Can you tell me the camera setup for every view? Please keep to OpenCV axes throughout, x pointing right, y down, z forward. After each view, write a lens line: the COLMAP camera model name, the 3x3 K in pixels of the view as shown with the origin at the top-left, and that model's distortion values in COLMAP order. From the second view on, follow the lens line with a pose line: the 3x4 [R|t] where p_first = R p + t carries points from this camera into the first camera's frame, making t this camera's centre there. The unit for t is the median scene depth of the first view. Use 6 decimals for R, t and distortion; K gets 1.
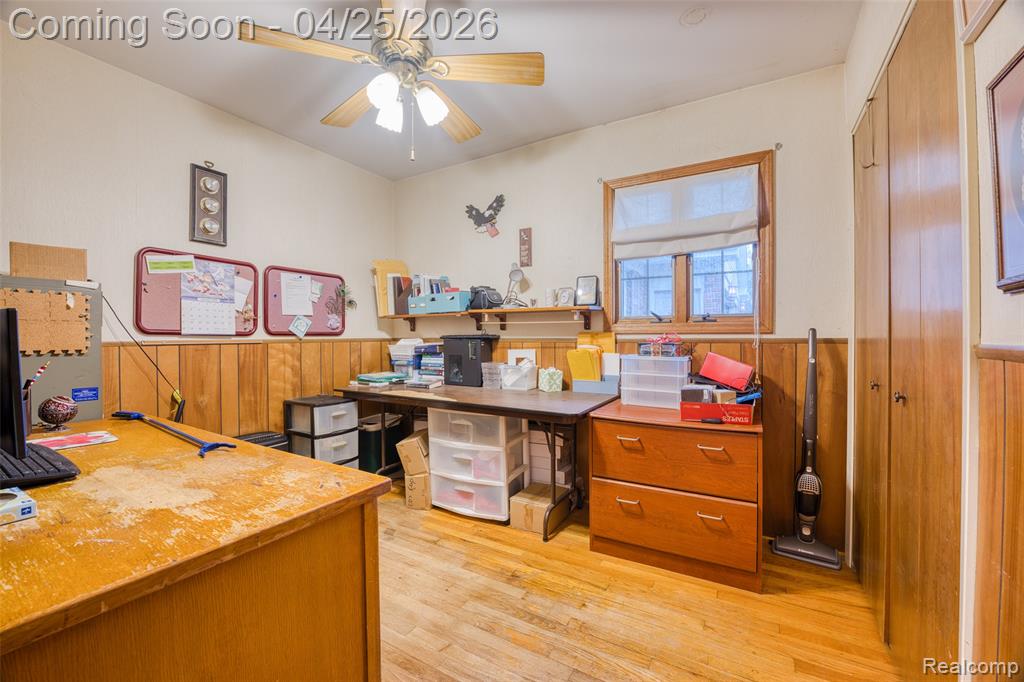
lens RADIAL K [[417.8, 0, 513.3], [0, 417.8, 338.6], [0, 0, 1]] dist [0.000480, 0.000017]
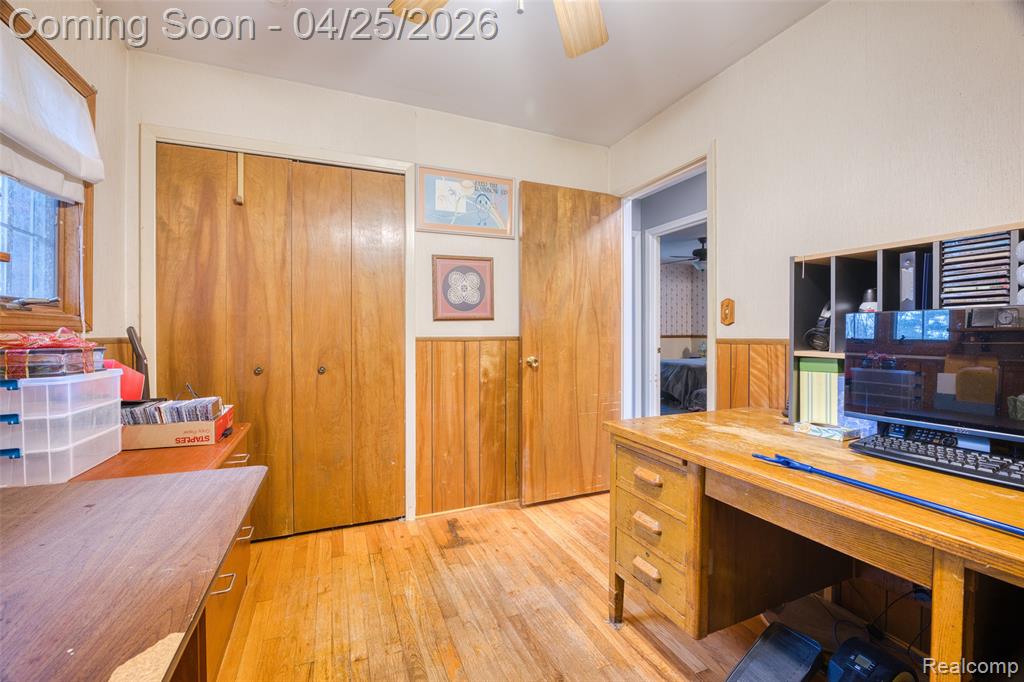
lens RADIAL K [[417.8, 0, 511.0], [0, 417.8, 336.9], [0, 0, 1]] dist [0.000480, 0.000017]
pose [[-0.808948, -0.000976, 0.587879, -0.605026], [0.007748, 0.999894, 0.012321, -0.010038], [-0.587829, 0.014522, -0.808855, 1.594748]]
